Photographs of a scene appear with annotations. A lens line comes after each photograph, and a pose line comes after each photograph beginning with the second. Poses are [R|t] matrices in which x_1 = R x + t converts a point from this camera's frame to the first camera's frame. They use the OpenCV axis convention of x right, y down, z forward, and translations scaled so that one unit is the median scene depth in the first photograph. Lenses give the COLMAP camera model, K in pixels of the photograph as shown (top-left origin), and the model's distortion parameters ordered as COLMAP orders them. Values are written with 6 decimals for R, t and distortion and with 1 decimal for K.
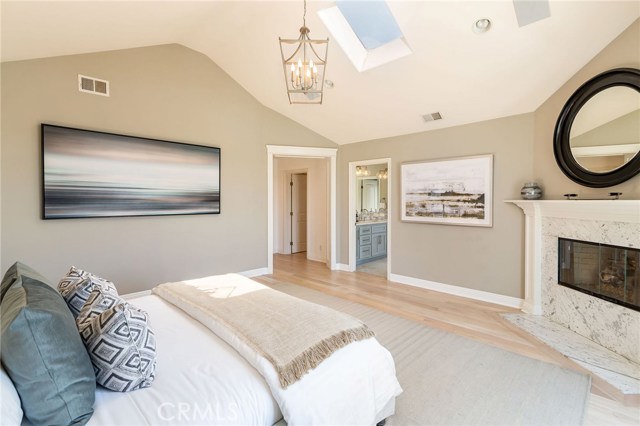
lens RADIAL K [[292.3, 0, 323.8], [0, 292.3, 200.3], [0, 0, 1]] dist [0.002261, 0.000278]
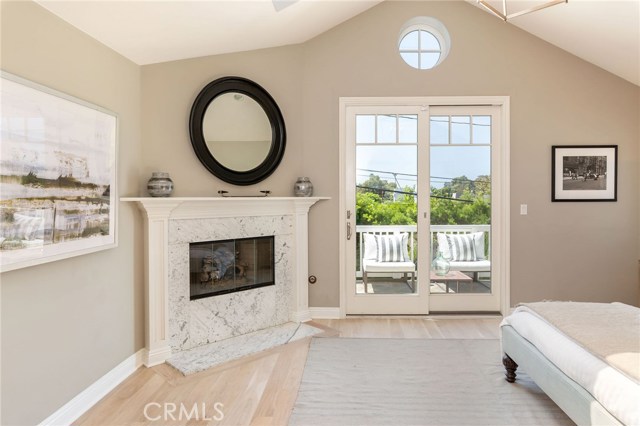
lens RADIAL K [[410.9, 0, 333.3], [0, 410.9, 200.3], [0, 0, 1]] dist [-0.003650, -0.003677]
pose [[-0.666536, -0.000926, 0.745472, -0.297237], [0.008035, 0.999932, 0.008426, 0.001035], [-0.745430, 0.011606, -0.666483, 1.374236]]
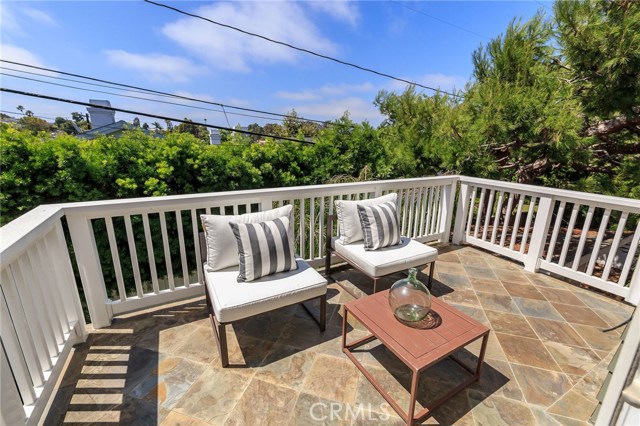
lens RADIAL K [[276.9, 0, 321.2], [0, 276.9, 213.6], [0, 0, 1]] dist [0.000907, 0.000010]
pose [[-0.952810, -0.094494, 0.288485, 0.648538], [-0.017150, 0.965556, 0.259629, 0.016476], [-0.303082, 0.242429, -0.921612, 0.433215]]
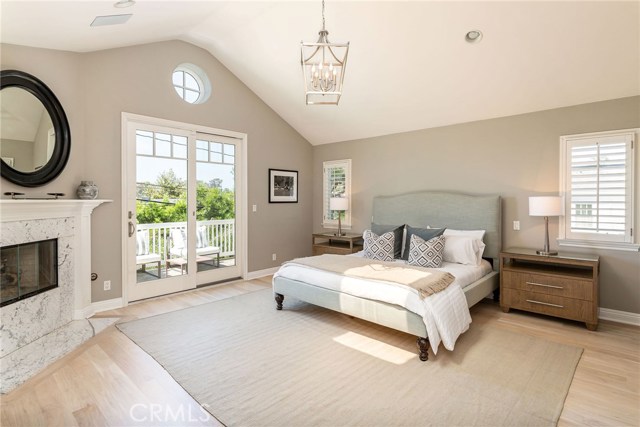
lens RADIAL K [[334.1, 0, 320.1], [0, 334.1, 201.4], [0, 0, 1]] dist [0.002179, 0.000539]
pose [[-0.999928, 0.002912, -0.011636, -0.032829], [0.002809, 0.999957, 0.008885, -0.000835], [0.011661, 0.008852, -0.999893, 1.706819]]
